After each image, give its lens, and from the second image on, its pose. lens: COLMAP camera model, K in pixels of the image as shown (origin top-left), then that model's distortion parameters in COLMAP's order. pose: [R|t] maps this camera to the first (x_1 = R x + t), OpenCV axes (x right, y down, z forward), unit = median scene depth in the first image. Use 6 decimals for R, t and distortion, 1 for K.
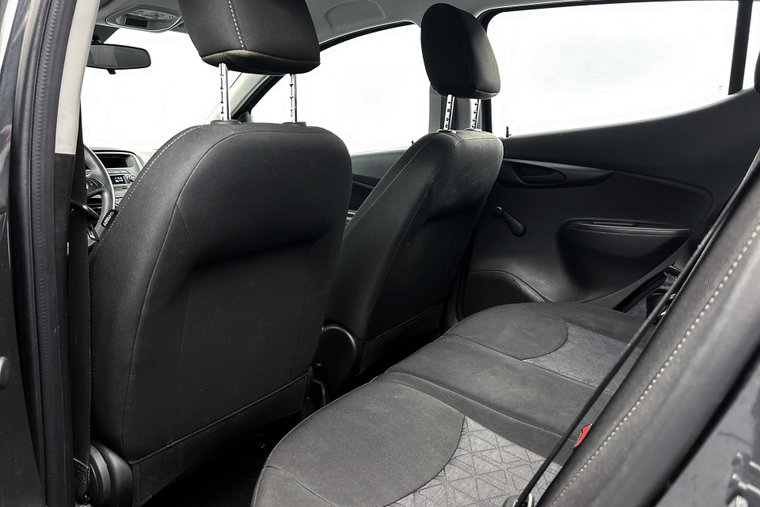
lens RADIAL K [[572.1, 0, 380.0], [0, 572.1, 250.4], [0, 0, 1]] dist [0.066113, -0.062532]
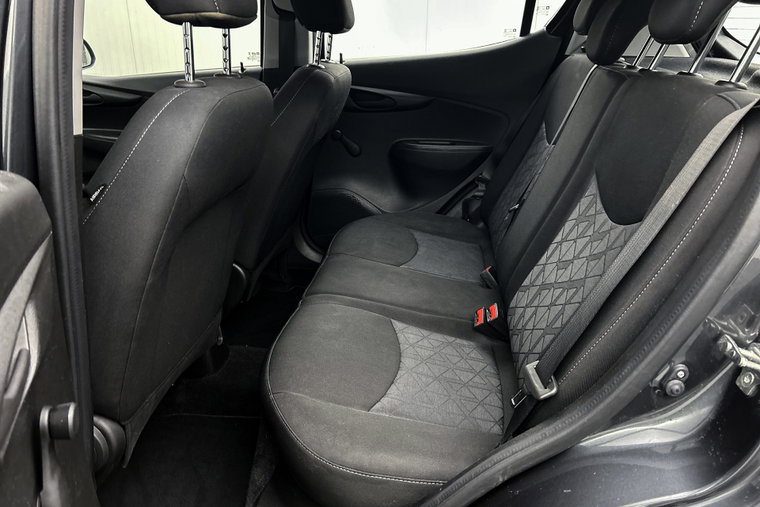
lens RADIAL K [[572.1, 0, 385.0], [0, 572.1, 257.9], [0, 0, 1]] dist [0.066113, -0.062532]
pose [[0.890476, -0.140999, 0.432633, -0.256282], [0.056640, 0.977732, 0.202070, -0.063380], [-0.451491, -0.155434, 0.878633, -0.043768]]
